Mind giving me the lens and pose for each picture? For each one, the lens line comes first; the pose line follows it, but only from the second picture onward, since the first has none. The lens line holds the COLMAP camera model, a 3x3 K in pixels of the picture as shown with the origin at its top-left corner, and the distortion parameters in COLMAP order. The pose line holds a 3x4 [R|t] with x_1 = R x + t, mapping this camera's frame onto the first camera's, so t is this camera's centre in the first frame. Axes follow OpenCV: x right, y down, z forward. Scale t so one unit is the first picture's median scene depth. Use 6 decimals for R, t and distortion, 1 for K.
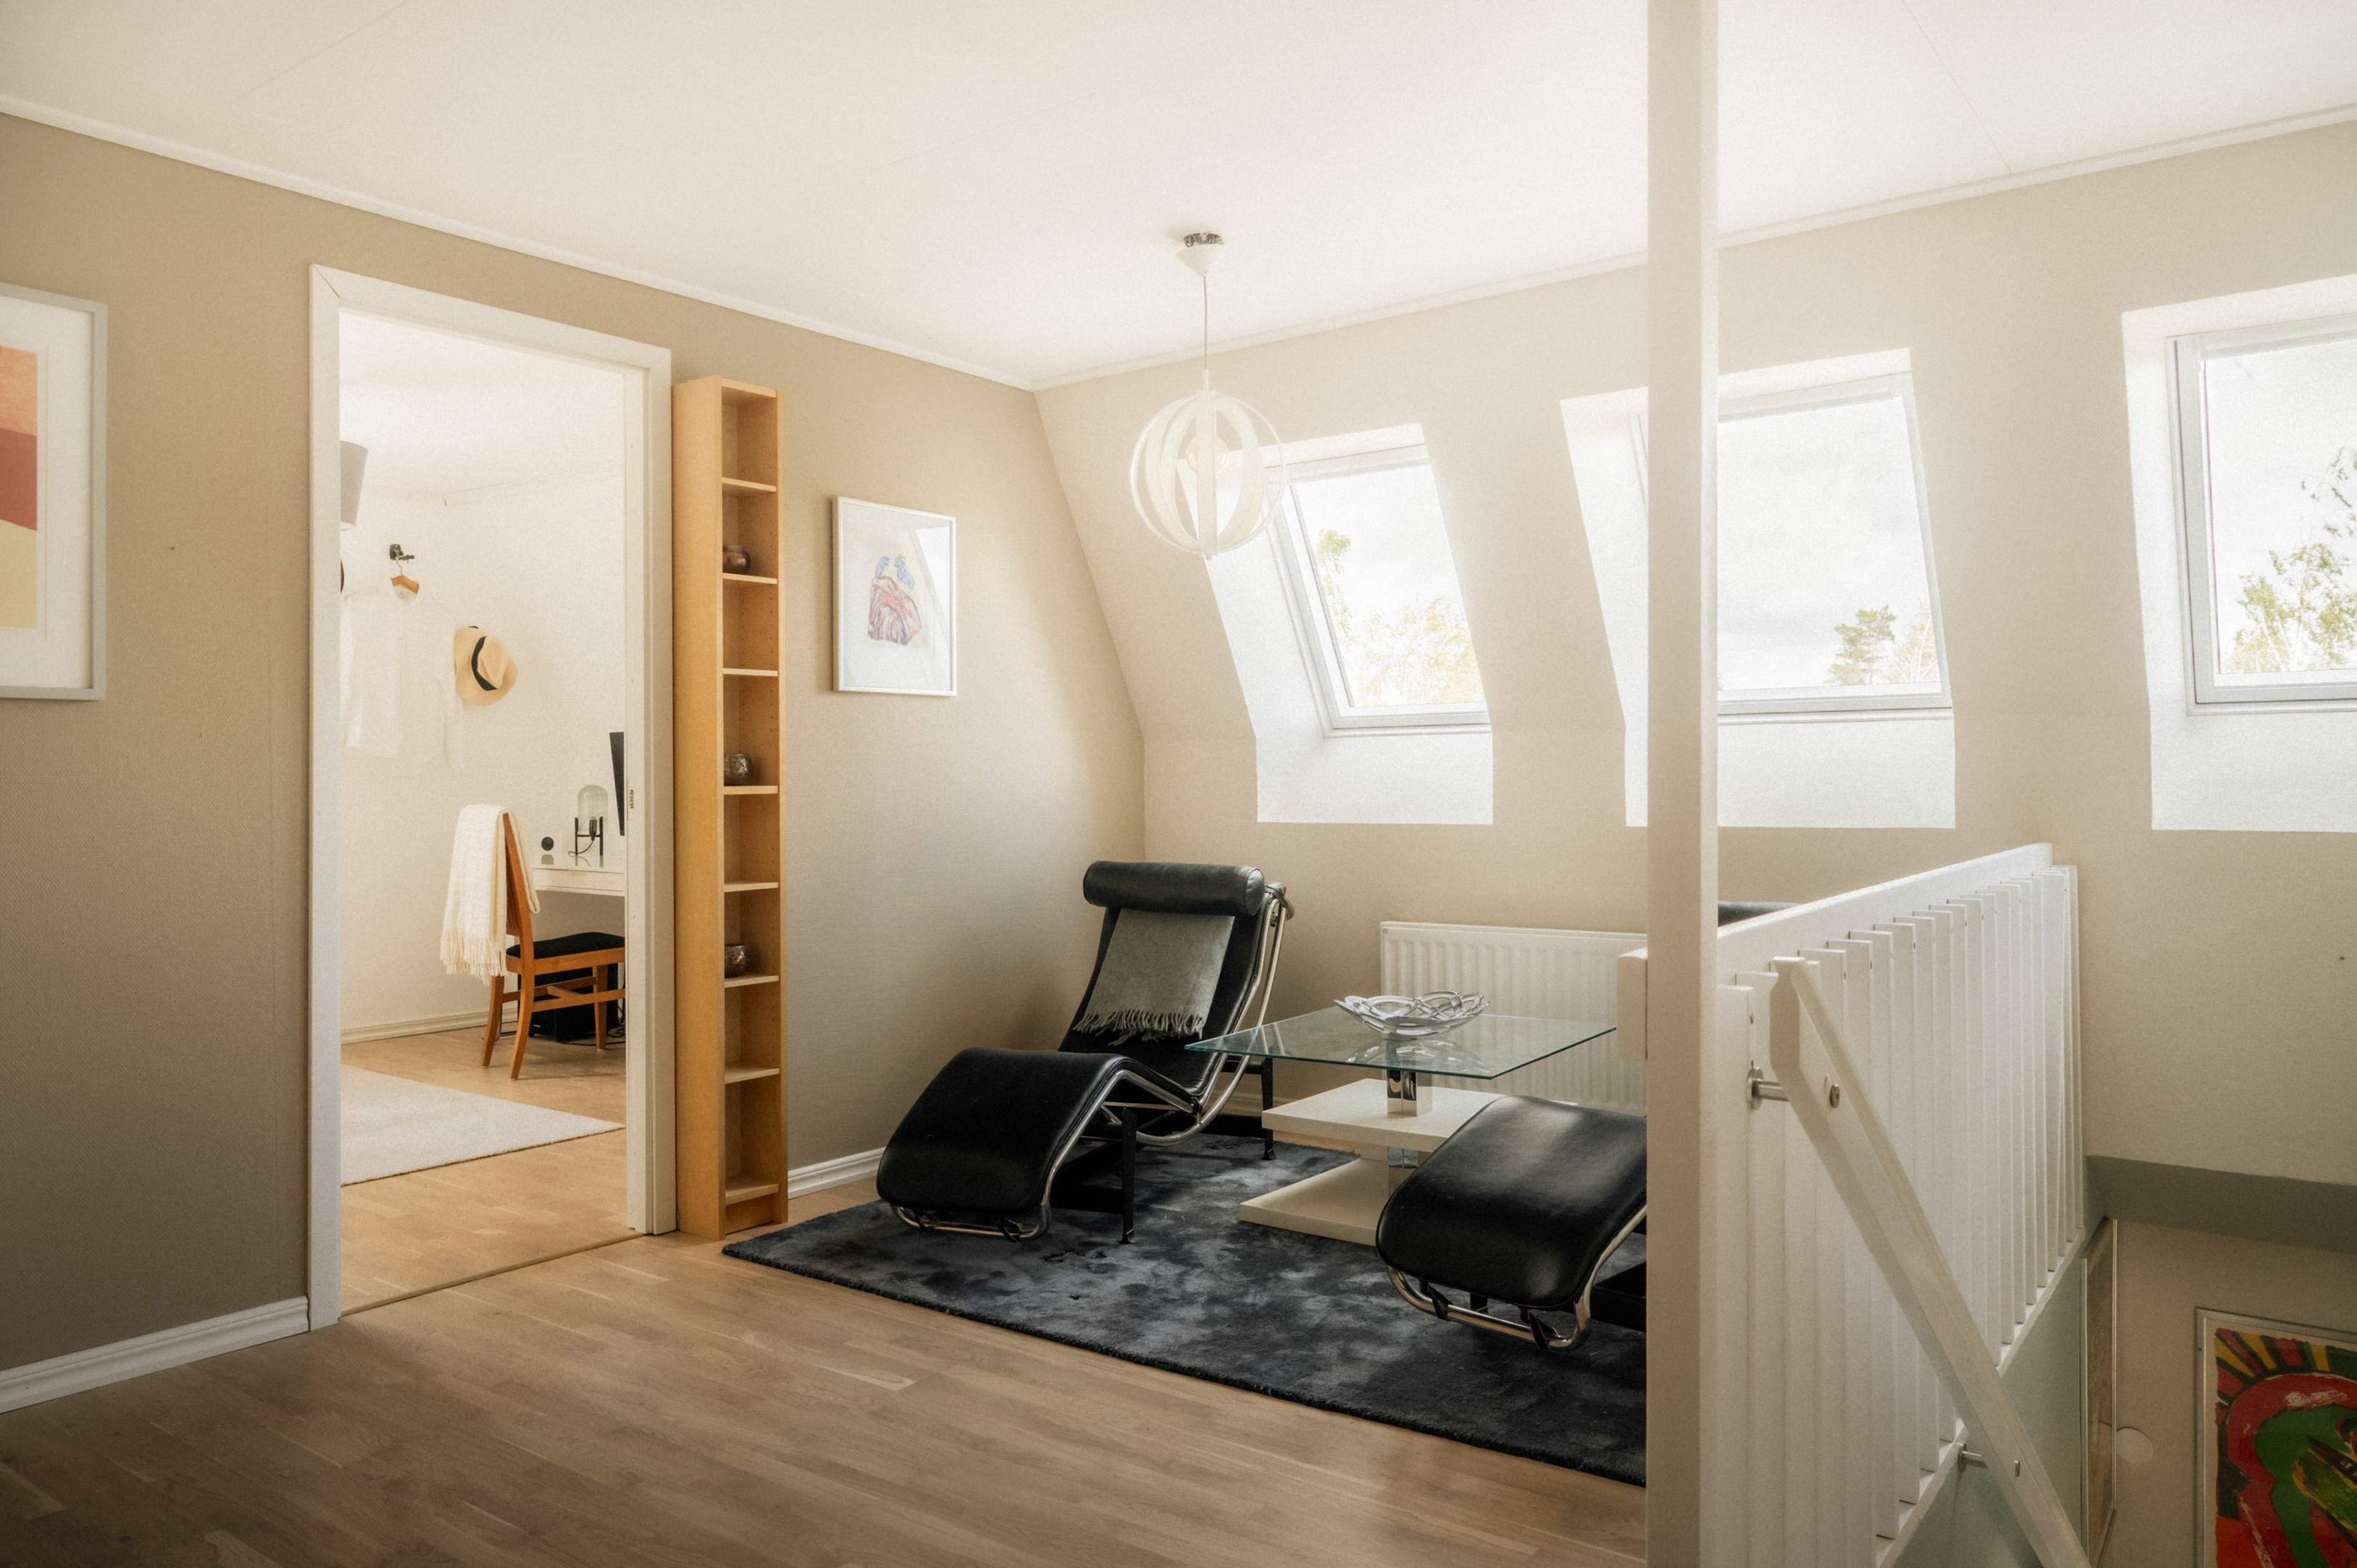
lens RADIAL K [[1625.5, 0, 1178.5], [0, 1625.5, 784.0], [0, 0, 1]] dist [0.002117, 0.000641]
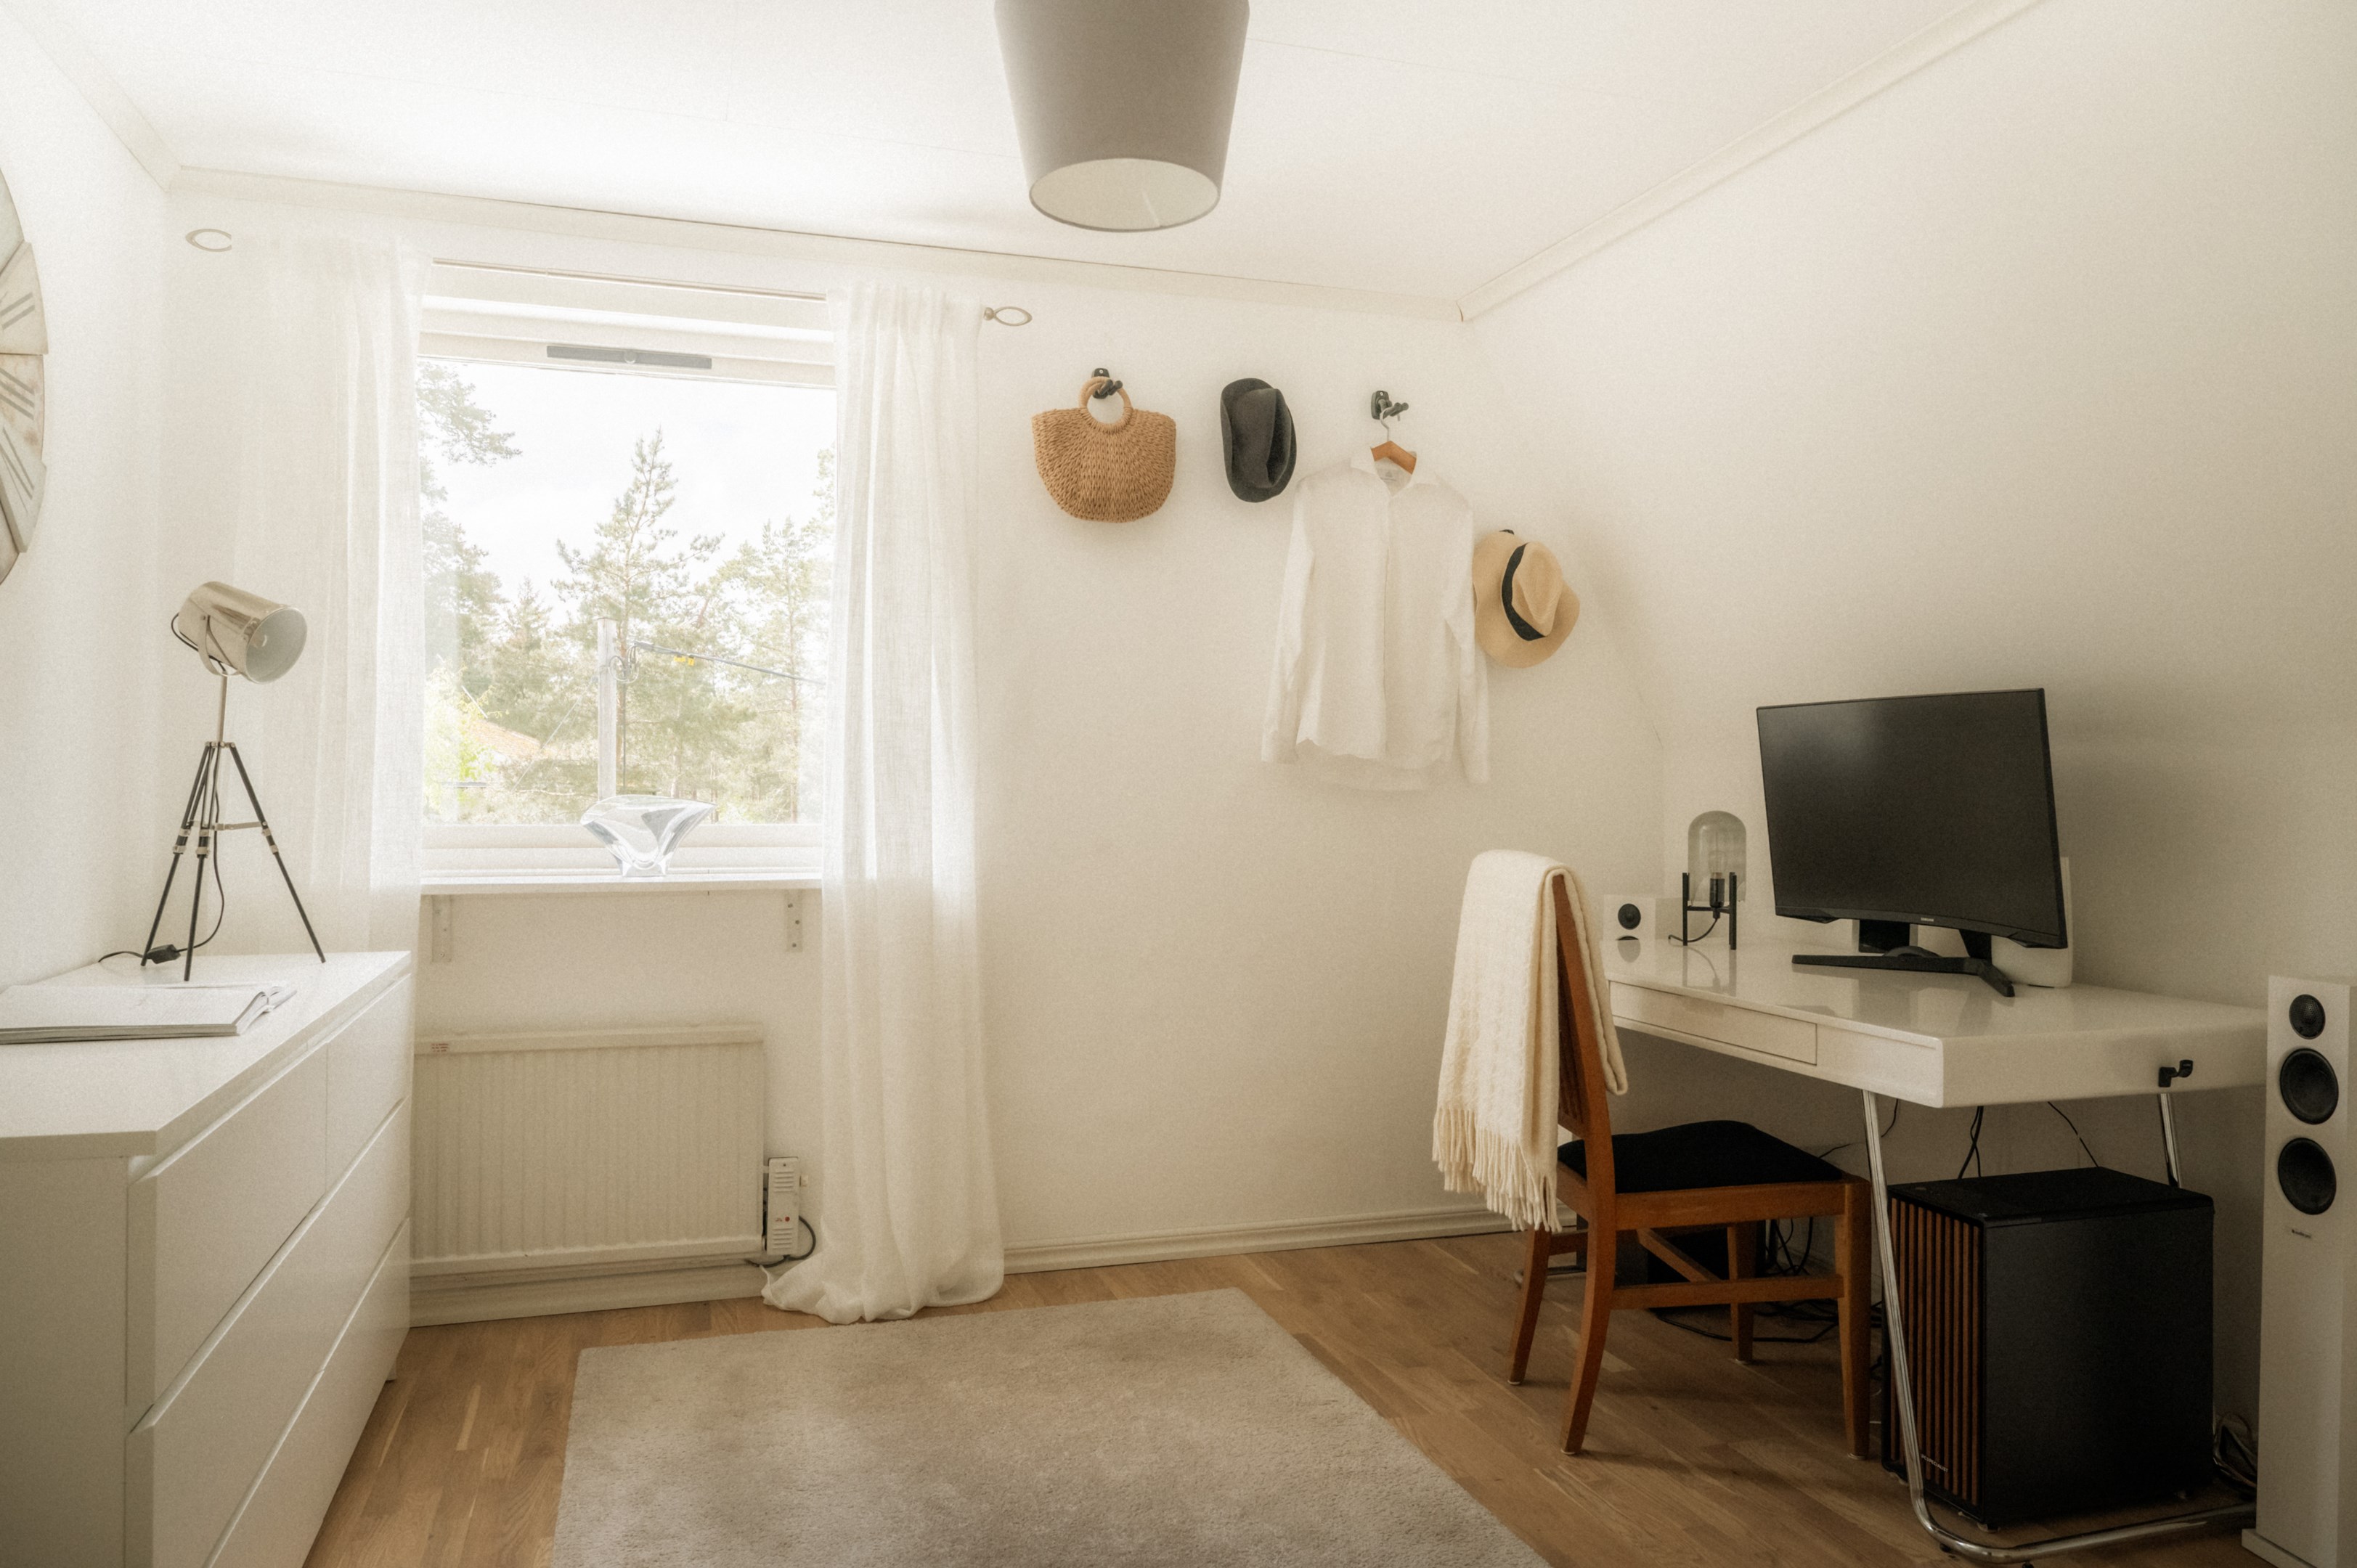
lens RADIAL K [[1627.5, 0, 1178.5], [0, 1627.5, 784.0], [0, 0, 1]] dist [0.005501, 0.001283]
pose [[0.813891, 0.003994, -0.581003, -0.203715], [-0.007979, 0.999959, -0.004303, -0.004709], [0.580962, 0.008138, 0.813890, 0.490338]]
